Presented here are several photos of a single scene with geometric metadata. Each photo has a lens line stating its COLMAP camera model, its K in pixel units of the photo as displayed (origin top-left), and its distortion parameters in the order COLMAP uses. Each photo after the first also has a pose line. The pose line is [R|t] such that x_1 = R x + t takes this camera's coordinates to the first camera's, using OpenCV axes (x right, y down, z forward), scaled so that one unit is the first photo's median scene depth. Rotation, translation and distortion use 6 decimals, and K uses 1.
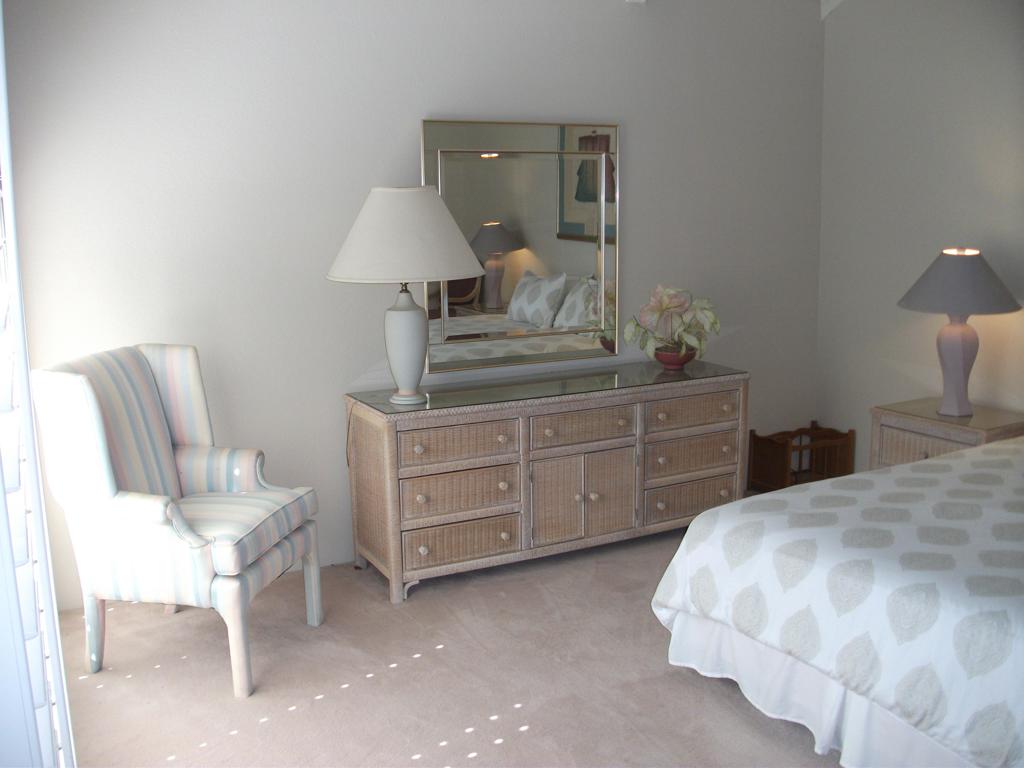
lens RADIAL K [[988.7, 0, 510.2], [0, 988.7, 394.2], [0, 0, 1]] dist [-0.104588, 0.000000]
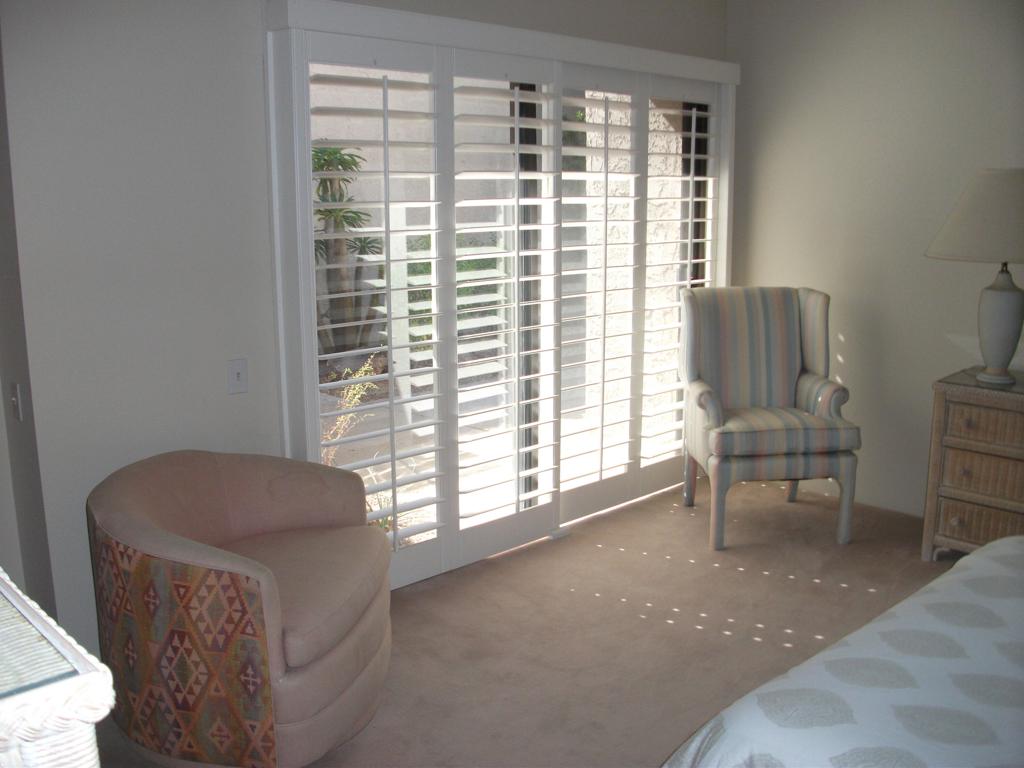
lens RADIAL K [[988.7, 0, 510.8], [0, 988.7, 382.1], [0, 0, 1]] dist [-0.104588, 0.000000]
pose [[0.292645, 0.194638, -0.936202, 0.748160], [-0.179839, 0.972796, 0.146031, -0.050450], [0.939157, 0.125631, 0.319688, 0.242925]]
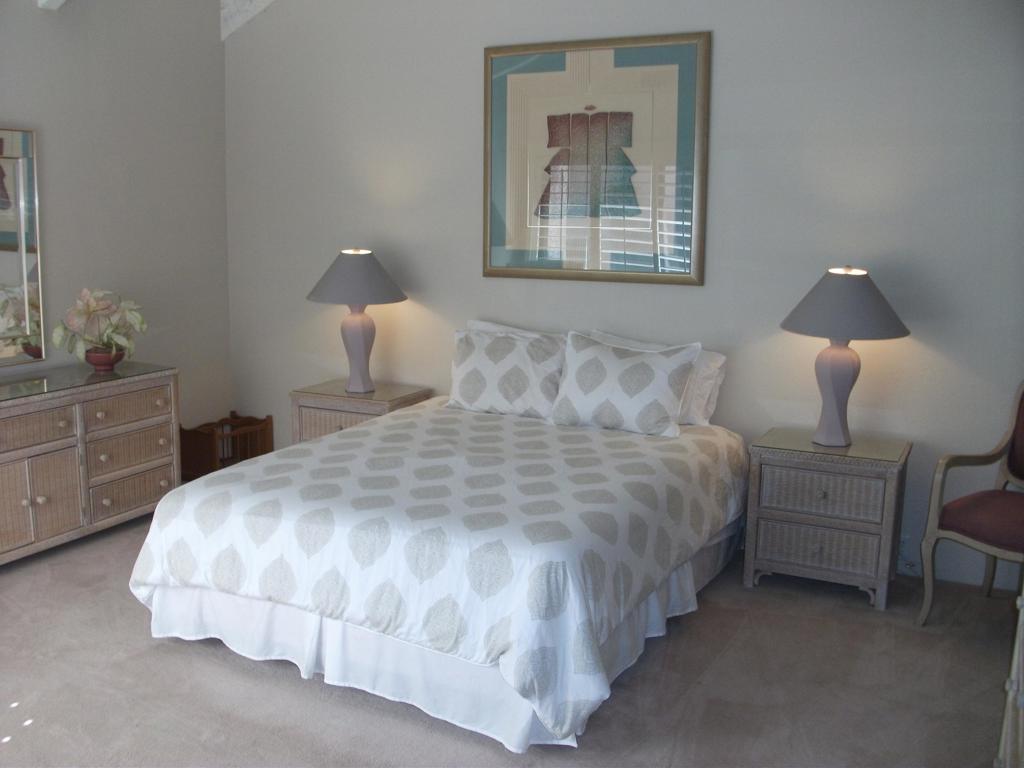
lens RADIAL K [[988.7, 0, 515.1], [0, 988.7, 383.3], [0, 0, 1]] dist [-0.104588, 0.000000]
pose [[0.809485, -0.074146, 0.582440, -0.096706], [0.082893, 0.996490, 0.011650, 0.015538], [-0.581260, 0.038850, 0.812790, -0.089532]]
